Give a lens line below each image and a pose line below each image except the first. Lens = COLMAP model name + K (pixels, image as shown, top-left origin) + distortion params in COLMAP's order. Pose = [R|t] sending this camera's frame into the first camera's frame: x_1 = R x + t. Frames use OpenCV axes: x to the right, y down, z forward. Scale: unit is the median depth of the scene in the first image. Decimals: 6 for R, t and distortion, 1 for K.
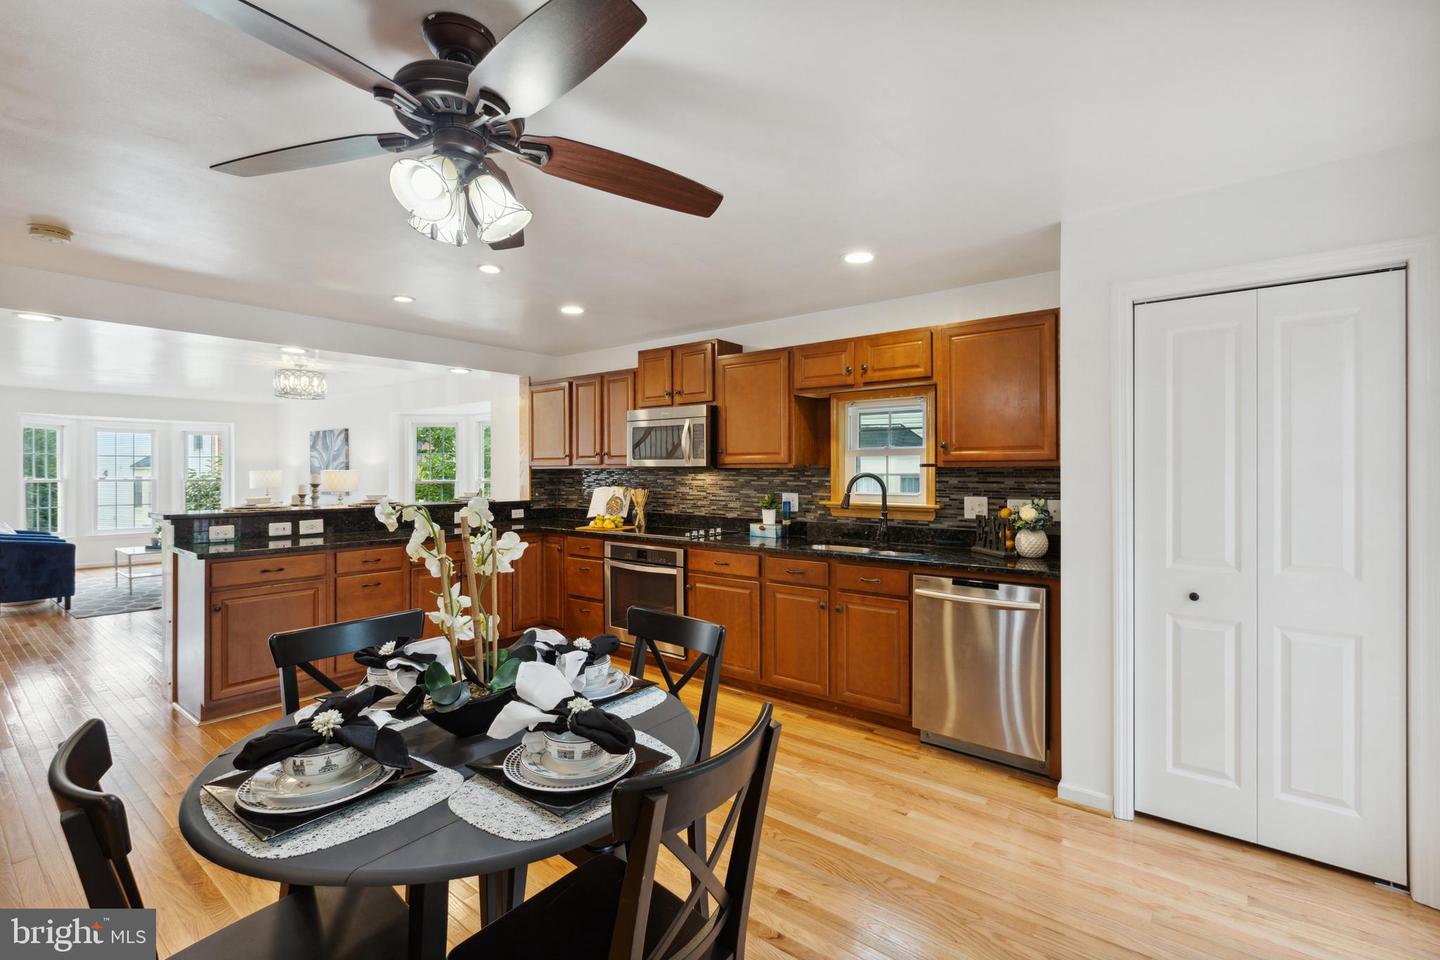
lens RADIAL K [[648.3, 0, 722.0], [0, 648.3, 471.5], [0, 0, 1]] dist [0.002778, -0.001711]
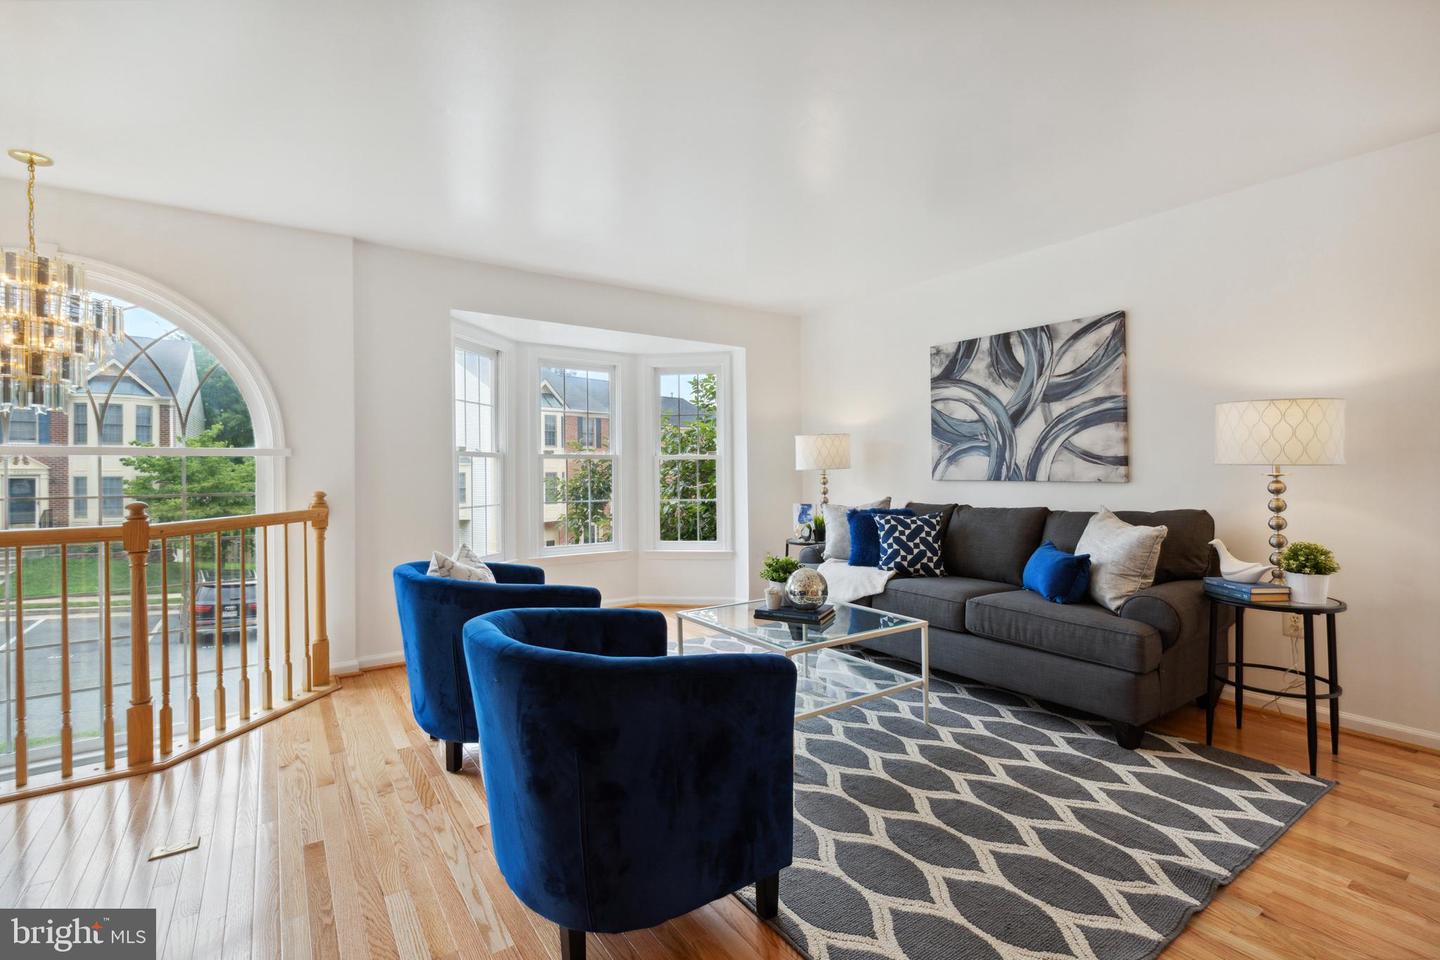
lens RADIAL K [[648.3, 0, 728.2], [0, 648.3, 472.2], [0, 0, 1]] dist [0.002778, -0.001711]
pose [[0.959426, -0.005385, -0.281908, -0.983893], [0.006451, 0.999975, 0.002853, 0.040400], [0.281886, -0.004556, 0.959437, 0.780243]]
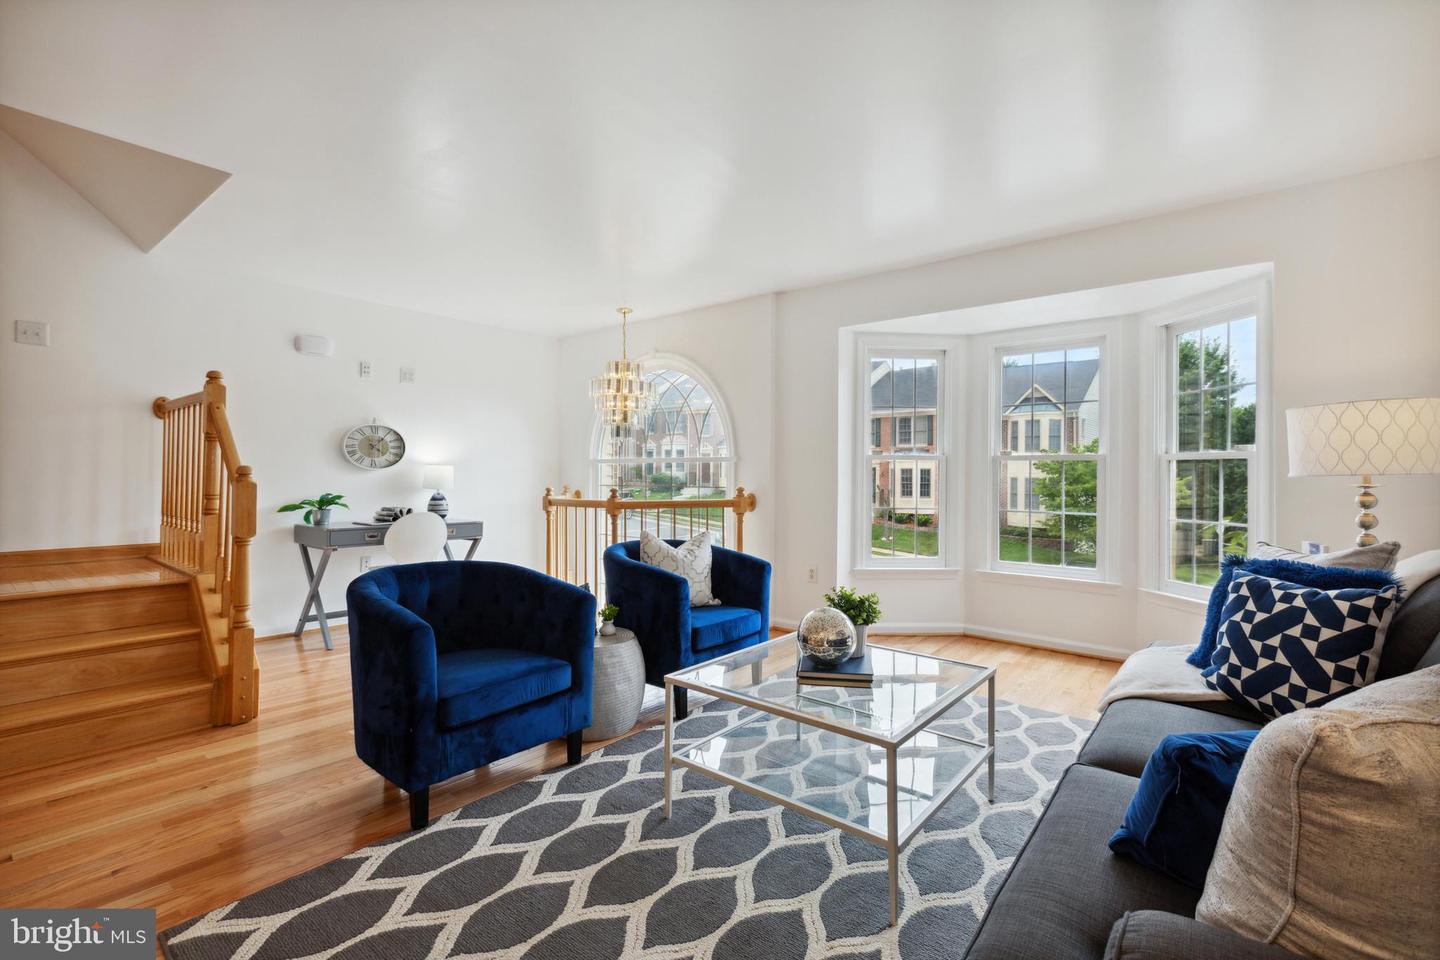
lens RADIAL K [[648.3, 0, 721.7], [0, 648.3, 470.9], [0, 0, 1]] dist [0.002778, -0.001711]
pose [[-0.015738, -0.004820, -0.999865, -0.716427], [-0.005790, 0.999972, -0.004729, 0.040908], [0.999859, 0.005715, -0.015766, 1.194671]]
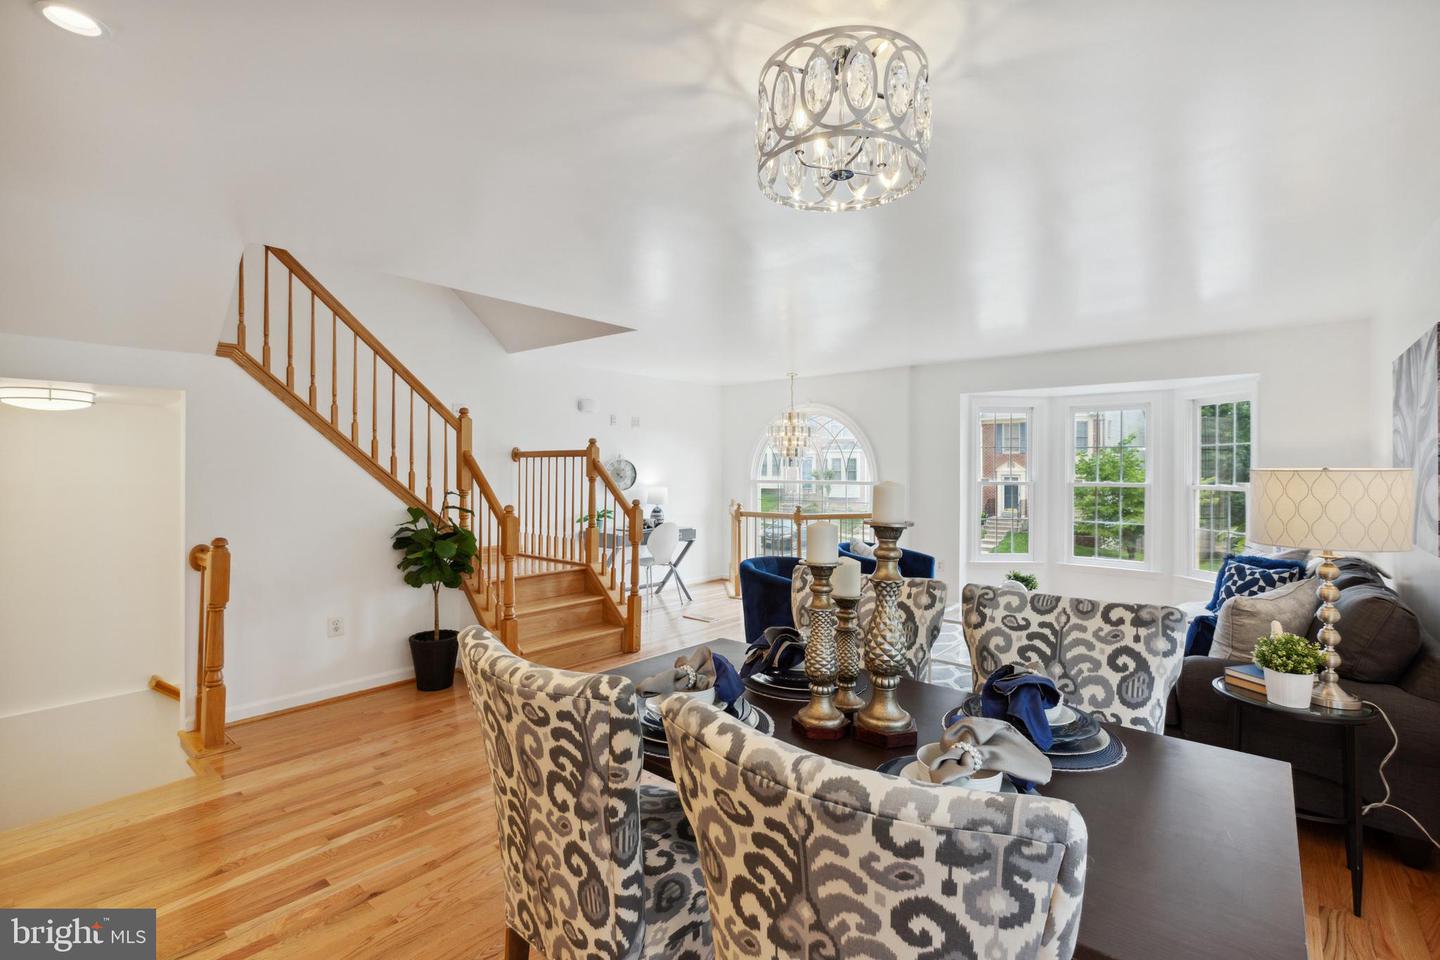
lens RADIAL K [[648.3, 0, 721.7], [0, 648.3, 466.1], [0, 0, 1]] dist [0.002778, -0.001711]
pose [[-0.039939, -0.005975, -0.999184, -0.397196], [-0.004200, 0.999974, -0.005812, 0.001108], [0.999193, 0.003965, -0.039963, 0.979215]]
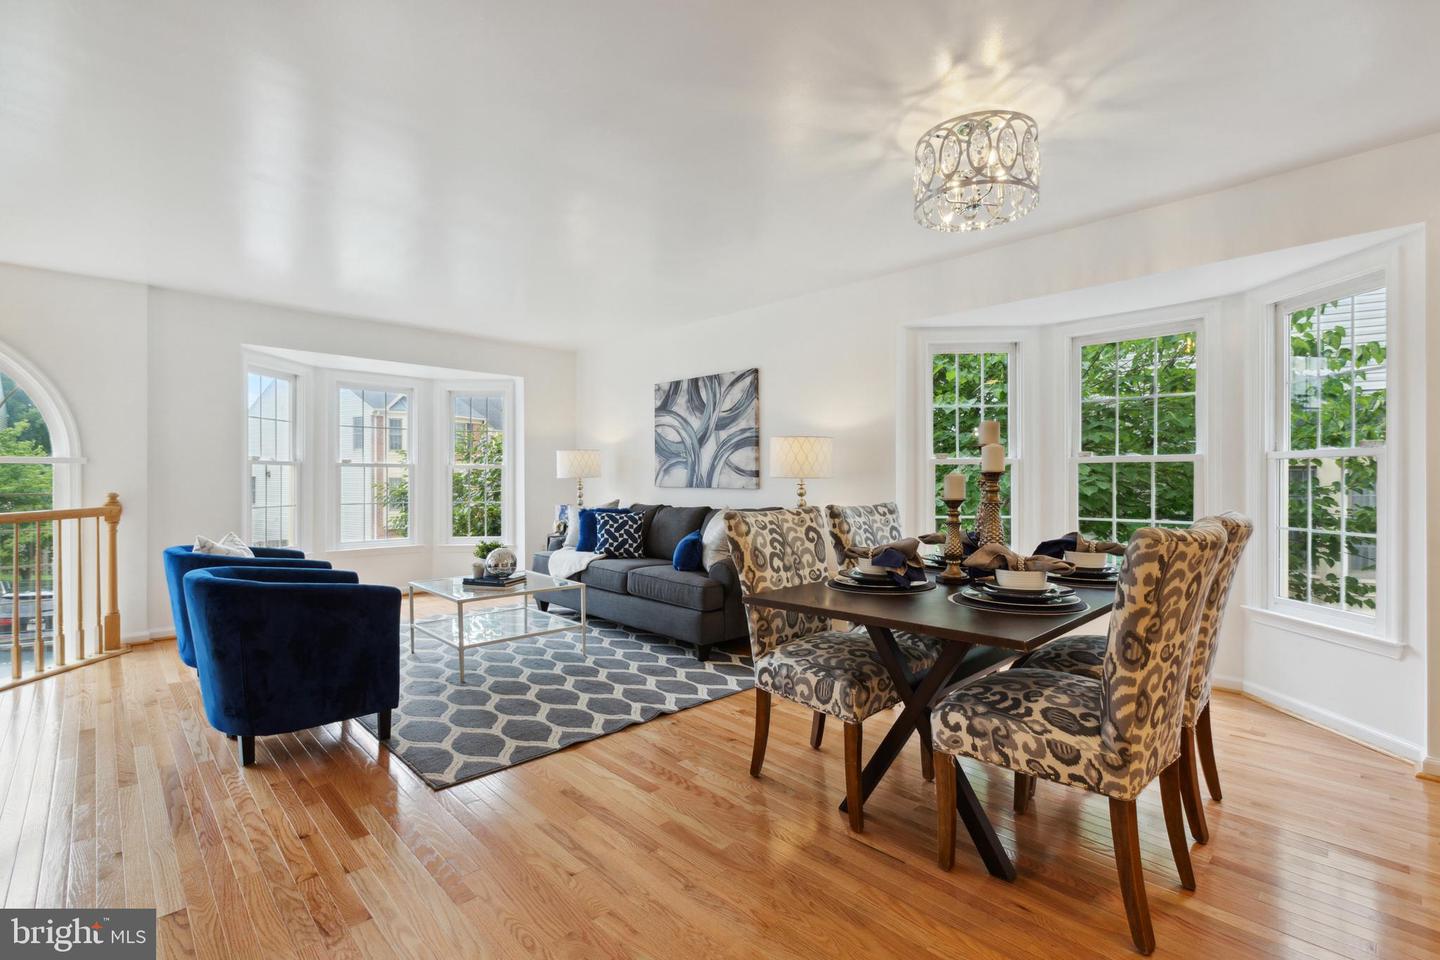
lens RADIAL K [[648.3, 0, 726.6], [0, 648.3, 479.2], [0, 0, 1]] dist [0.002778, -0.001711]
pose [[0.991998, 0.001947, -0.126239, -0.751069], [-0.001678, 0.999996, 0.002239, 0.039425], [0.126243, -0.002010, 0.991997, 0.620058]]
